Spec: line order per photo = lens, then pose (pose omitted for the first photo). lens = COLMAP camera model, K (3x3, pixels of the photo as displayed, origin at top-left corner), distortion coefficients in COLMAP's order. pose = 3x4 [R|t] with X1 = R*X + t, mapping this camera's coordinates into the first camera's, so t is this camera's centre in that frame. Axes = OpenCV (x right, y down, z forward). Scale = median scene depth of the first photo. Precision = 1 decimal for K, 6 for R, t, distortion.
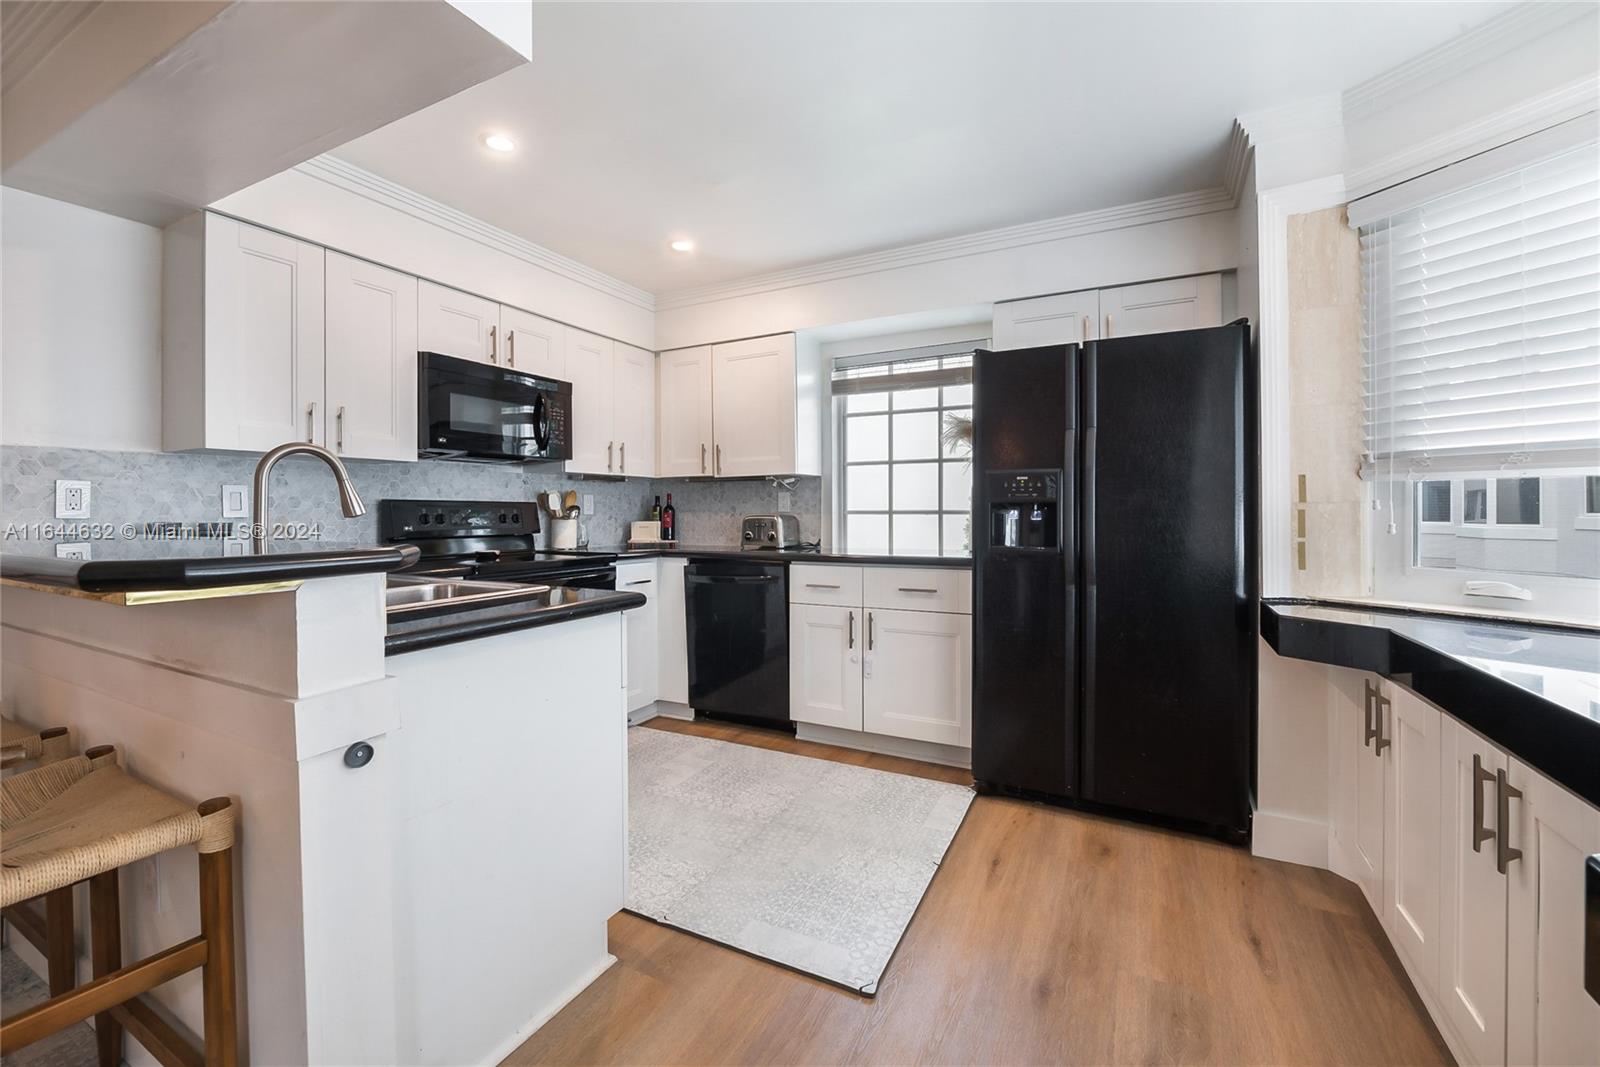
lens RADIAL K [[658.0, 0, 802.4], [0, 658.0, 518.9], [0, 0, 1]] dist [-0.002886, -0.000205]
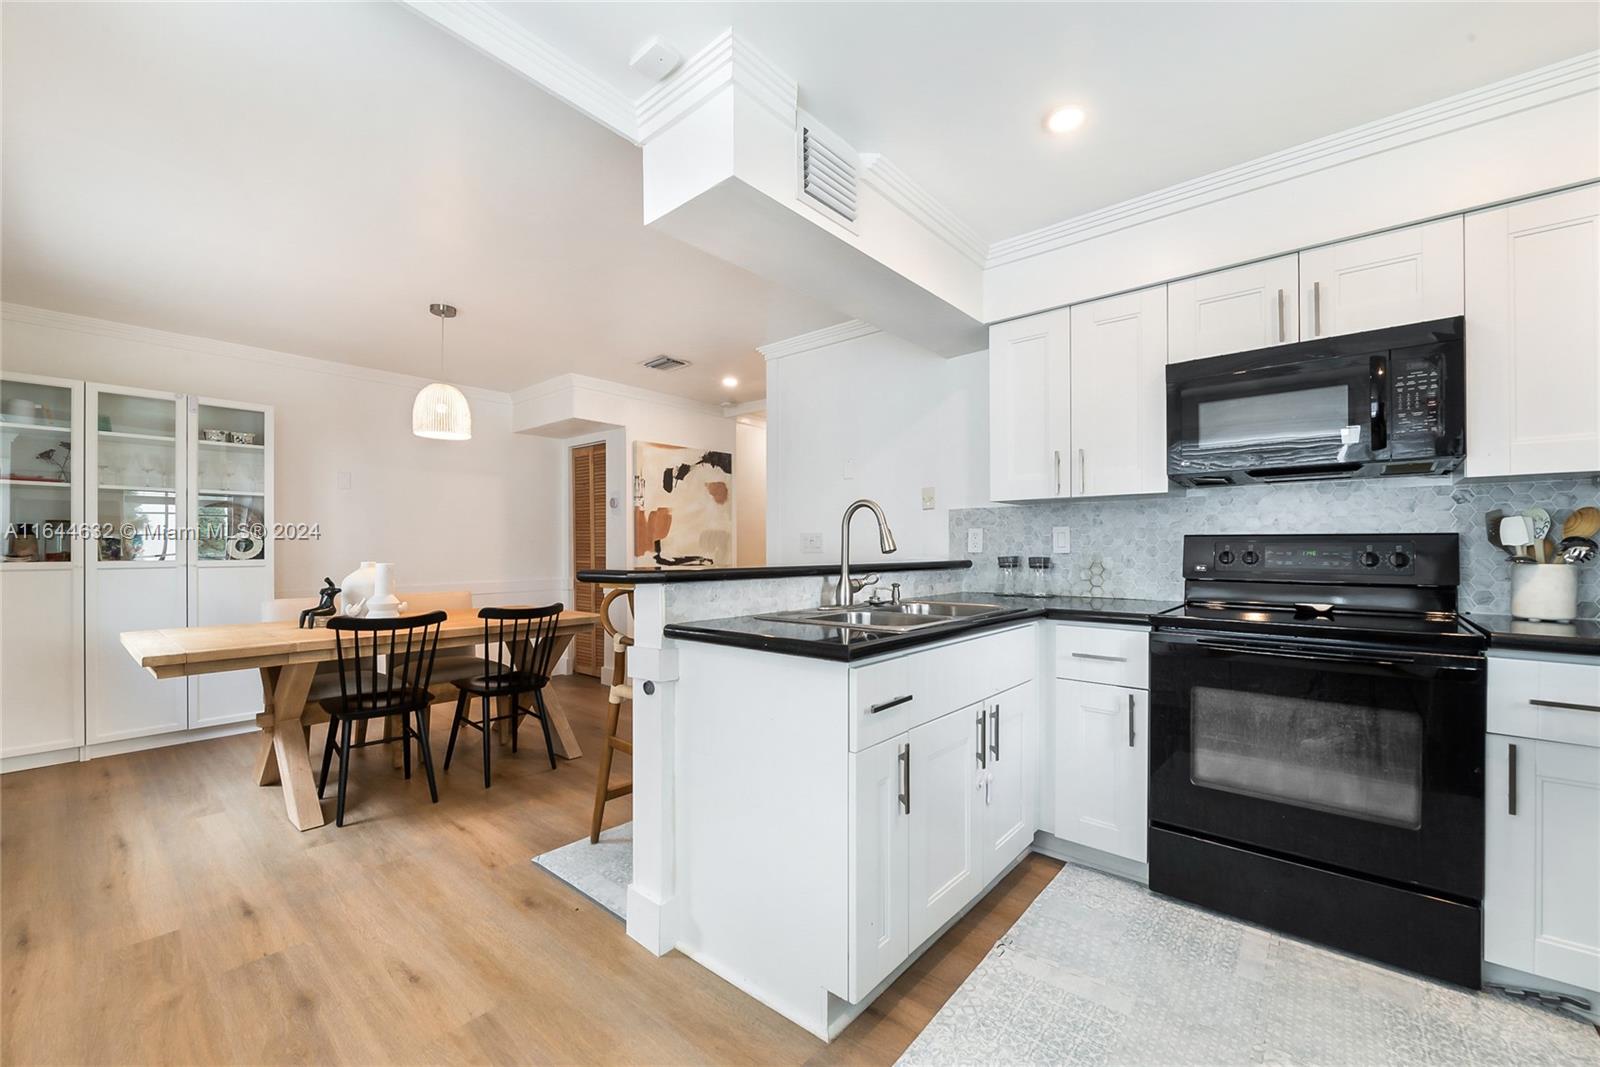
lens RADIAL K [[653.5, 0, 802.7], [0, 653.5, 546.4], [0, 0, 1]] dist [-0.002407, -0.000260]
pose [[-0.225529, -0.000685, -0.974236, 0.320566], [-0.009604, 0.999953, 0.001520, -0.009315], [0.974189, 0.009700, -0.225525, 0.614304]]
